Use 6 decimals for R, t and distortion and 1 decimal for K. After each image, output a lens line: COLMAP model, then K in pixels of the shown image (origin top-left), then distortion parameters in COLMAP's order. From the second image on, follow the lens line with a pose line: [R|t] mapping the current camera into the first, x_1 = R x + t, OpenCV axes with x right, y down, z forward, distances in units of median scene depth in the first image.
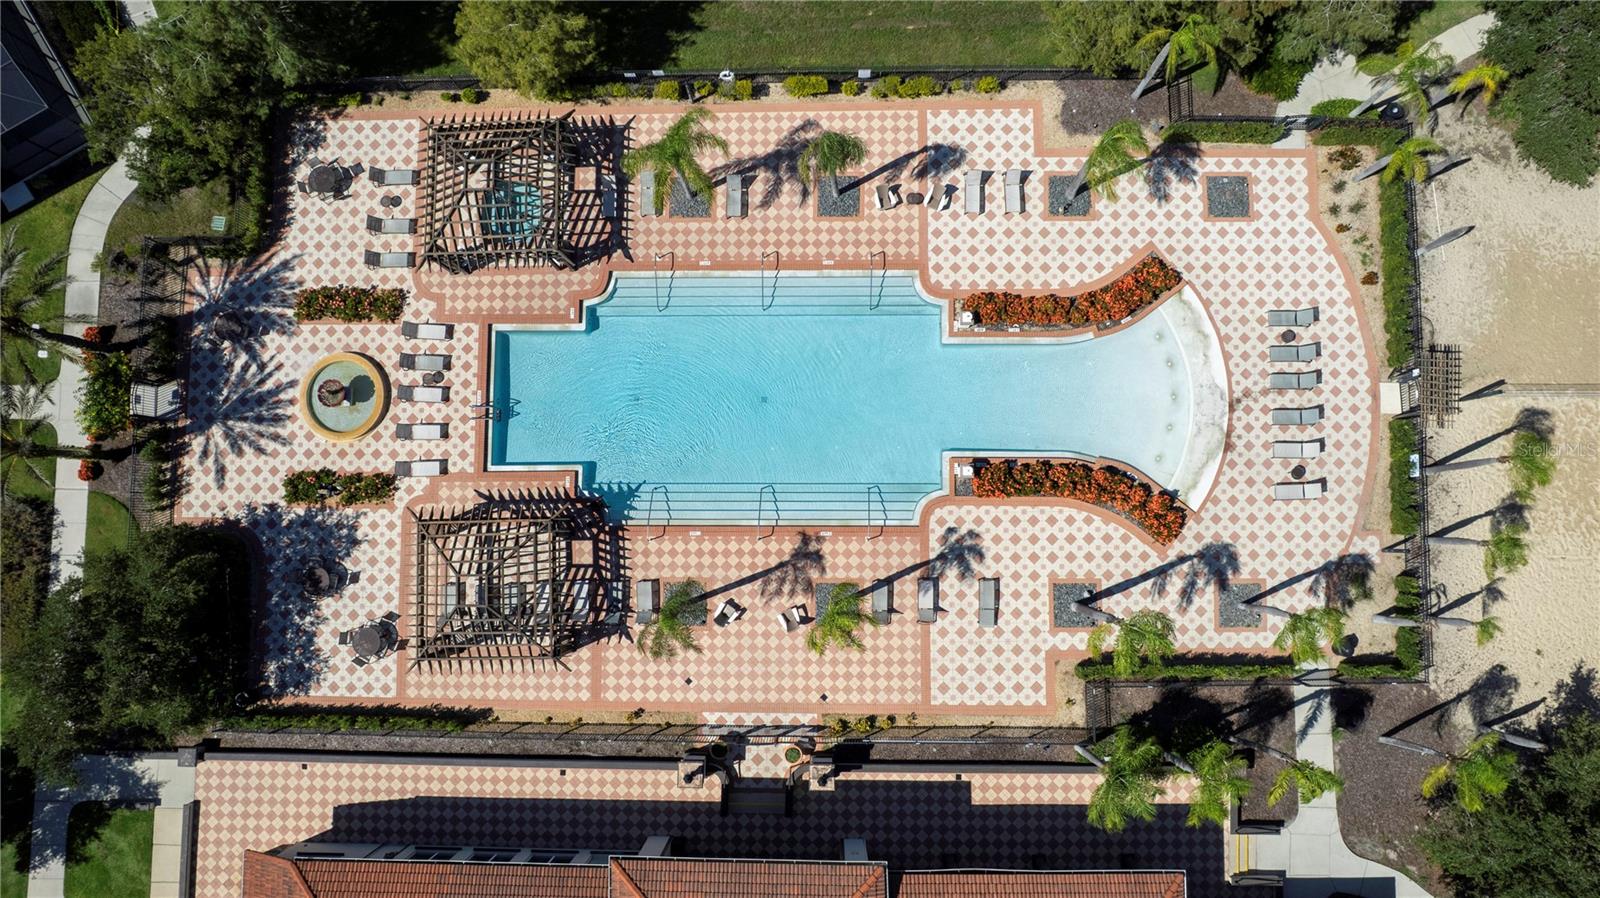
lens RADIAL K [[1022.2, 0, 795.6], [0, 1022.2, 457.7], [0, 0, 1]] dist [-0.088014, 0.078494]
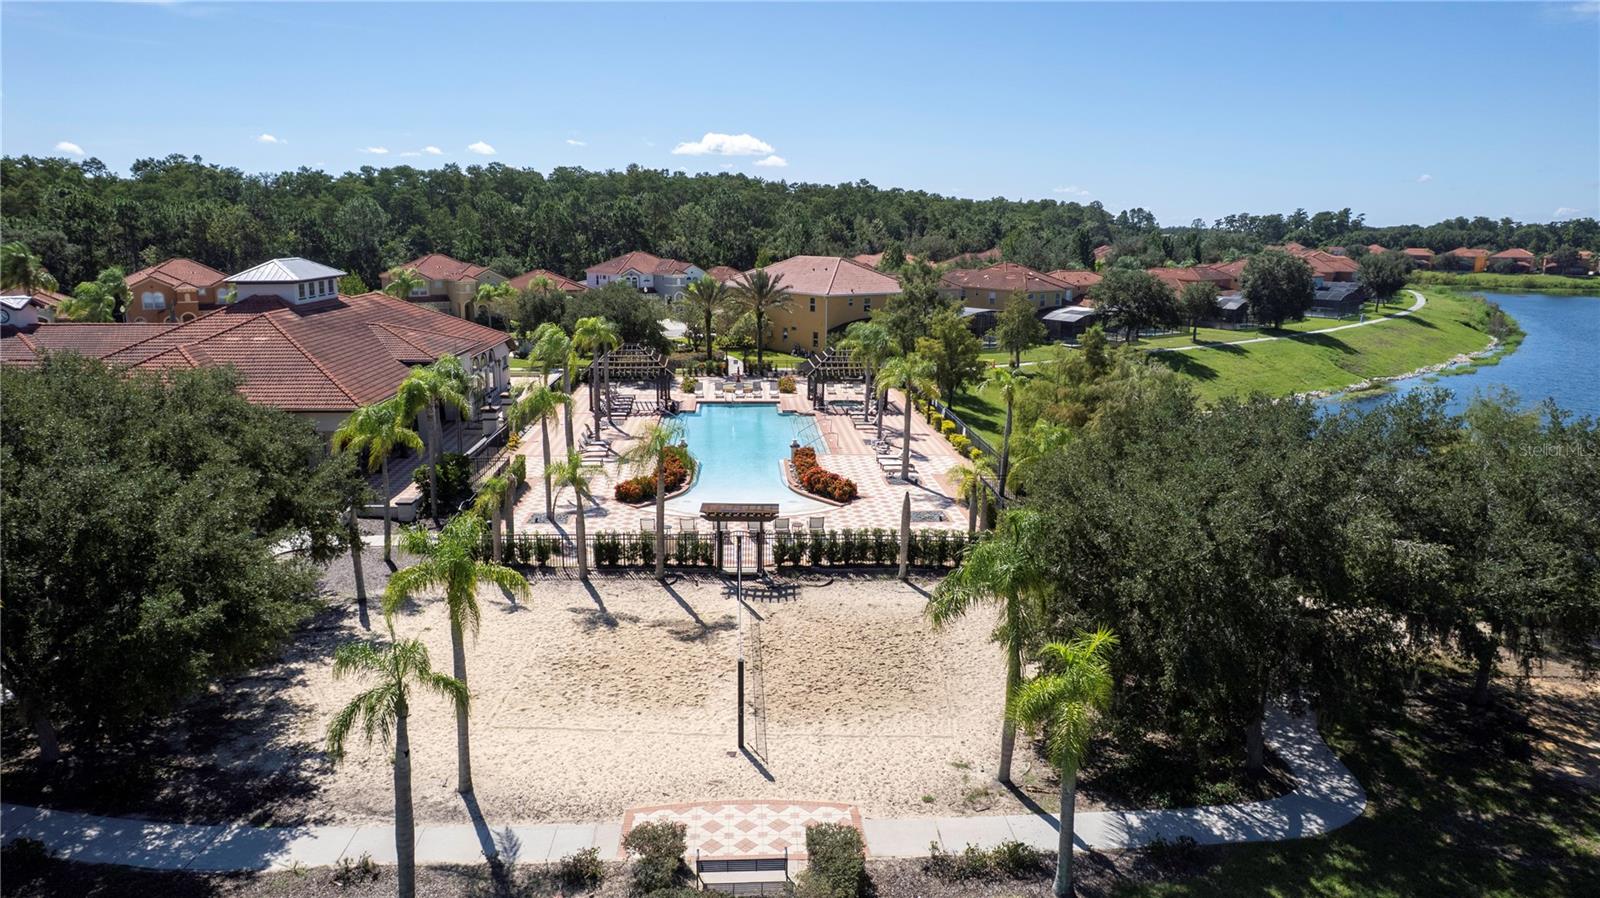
lens RADIAL K [[1022.2, 0, 795.6], [0, 1022.2, 457.7], [0, 0, 1]] dist [-0.088014, 0.078494]
pose [[0.060319, 0.241328, -0.968567, 1.488943], [-0.996254, 0.074796, -0.043407, -0.076365], [0.061970, 0.967557, 0.244936, 0.670636]]
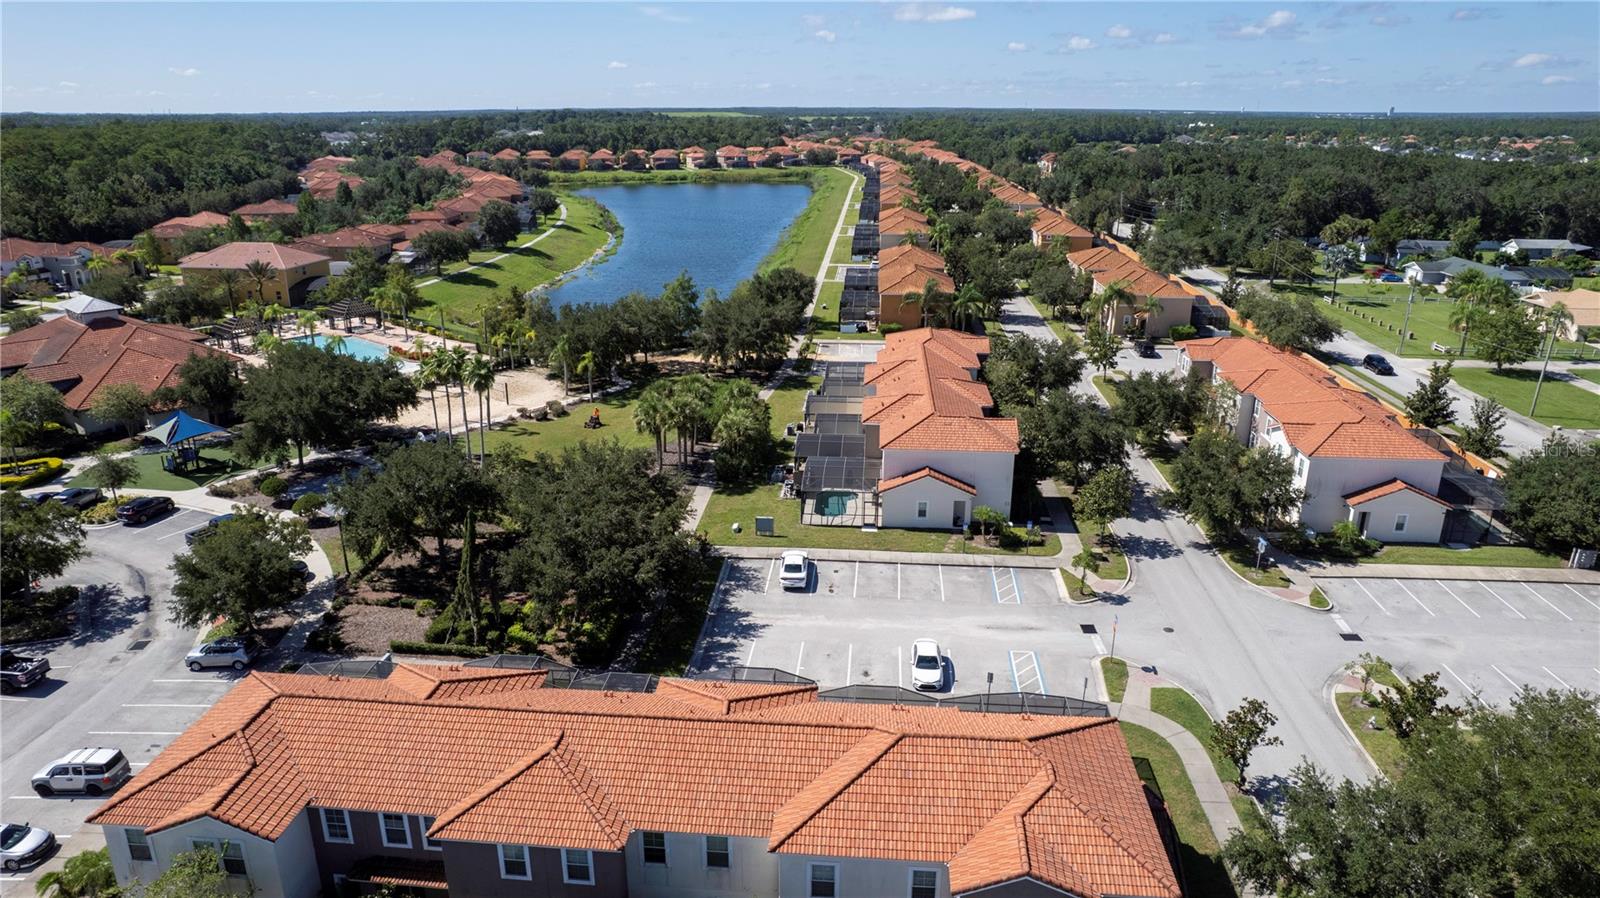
lens RADIAL K [[1022.2, 0, 795.6], [0, 1022.2, 457.7], [0, 0, 1]] dist [-0.088014, 0.078494]
pose [[0.760745, 0.232384, -0.606023, 3.131996], [-0.648347, 0.315540, -0.692878, 1.338836], [0.030211, 0.920018, 0.390711, 0.111469]]
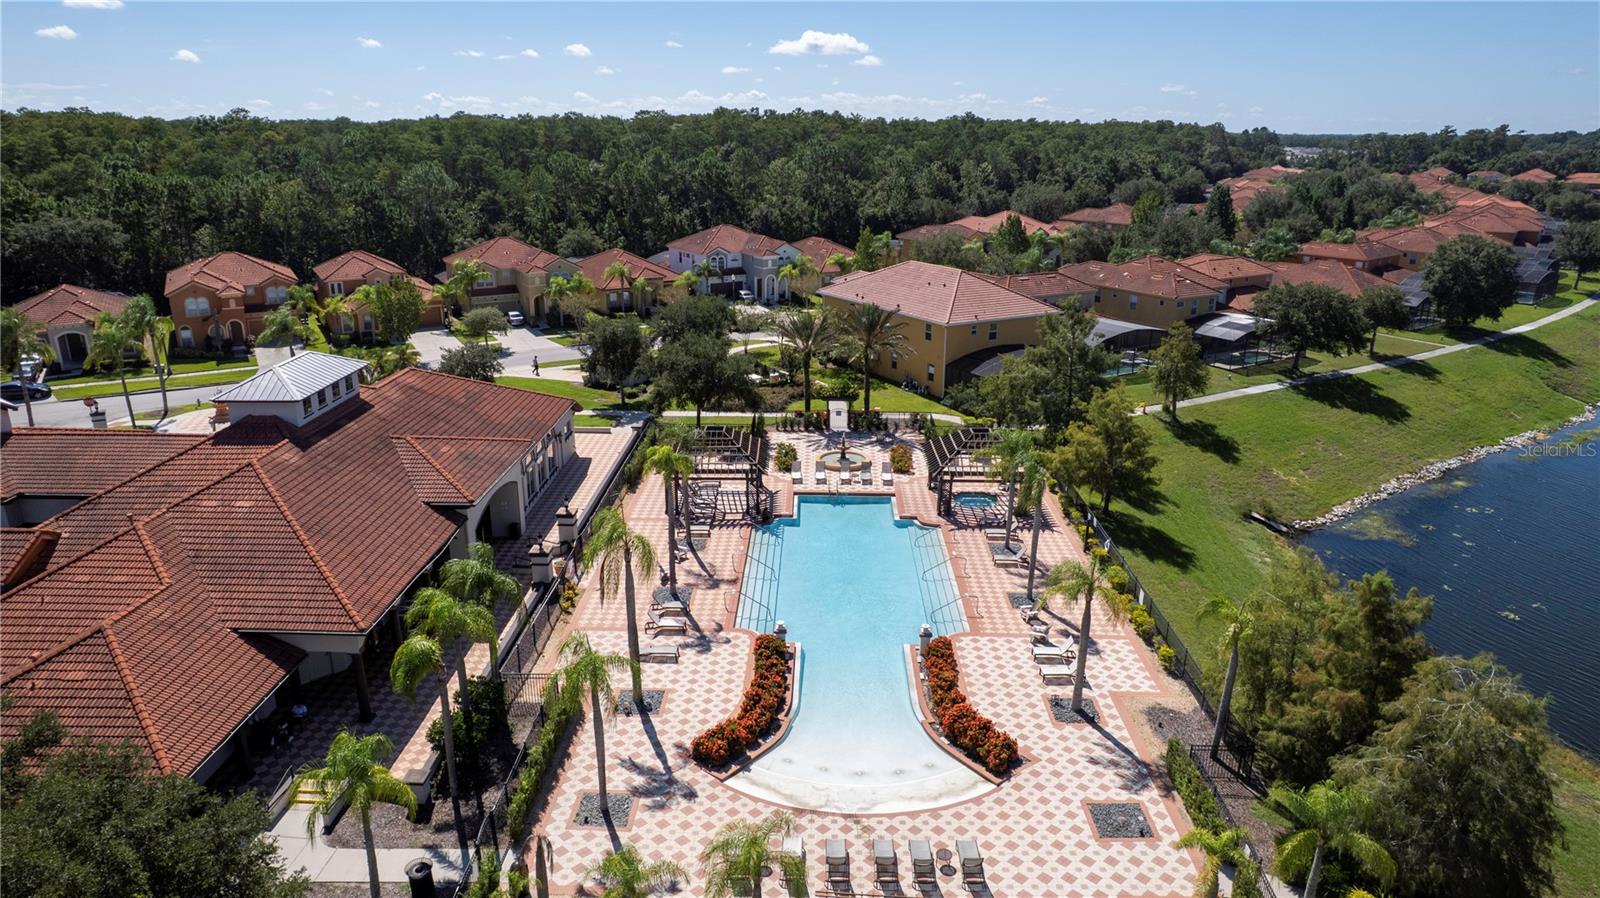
lens RADIAL K [[1022.2, 0, 795.6], [0, 1022.2, 457.7], [0, 0, 1]] dist [-0.088014, 0.078494]
pose [[-0.024263, 0.328211, -0.944293, 1.096307], [-0.997254, 0.058163, 0.045839, -0.061117], [0.069968, 0.942812, 0.325899, 0.469212]]
